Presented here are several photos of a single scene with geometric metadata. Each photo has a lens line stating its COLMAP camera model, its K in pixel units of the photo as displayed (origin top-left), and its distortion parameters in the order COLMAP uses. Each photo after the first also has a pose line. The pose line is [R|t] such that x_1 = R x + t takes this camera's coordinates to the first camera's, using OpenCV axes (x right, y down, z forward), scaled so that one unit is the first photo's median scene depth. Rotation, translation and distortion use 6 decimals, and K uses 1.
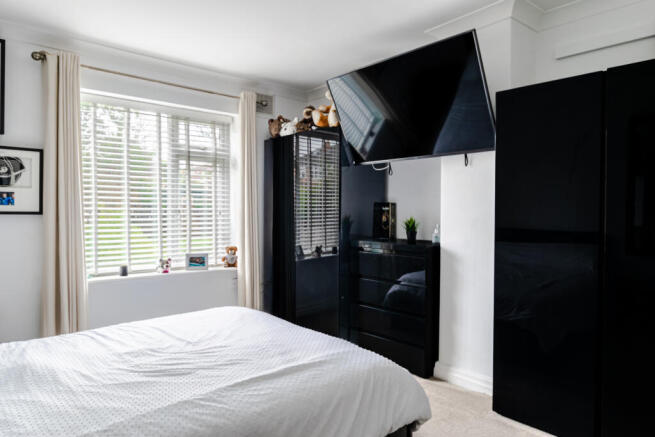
lens RADIAL K [[429.5, 0, 329.5], [0, 429.5, 217.1], [0, 0, 1]] dist [-0.002318, 0.000497]
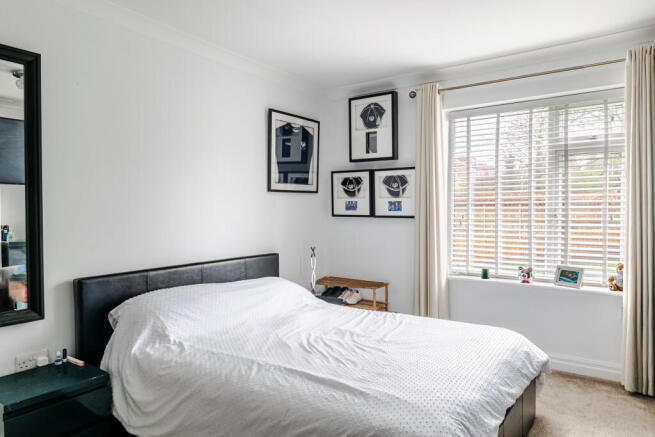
lens RADIAL K [[429.5, 0, 329.4], [0, 429.5, 217.5], [0, 0, 1]] dist [-0.002318, 0.000497]
pose [[0.227801, 0.008282, -0.973673, 0.461083], [-0.011317, 0.999919, 0.005857, -0.012251], [0.973642, 0.009685, 0.227876, 0.420099]]
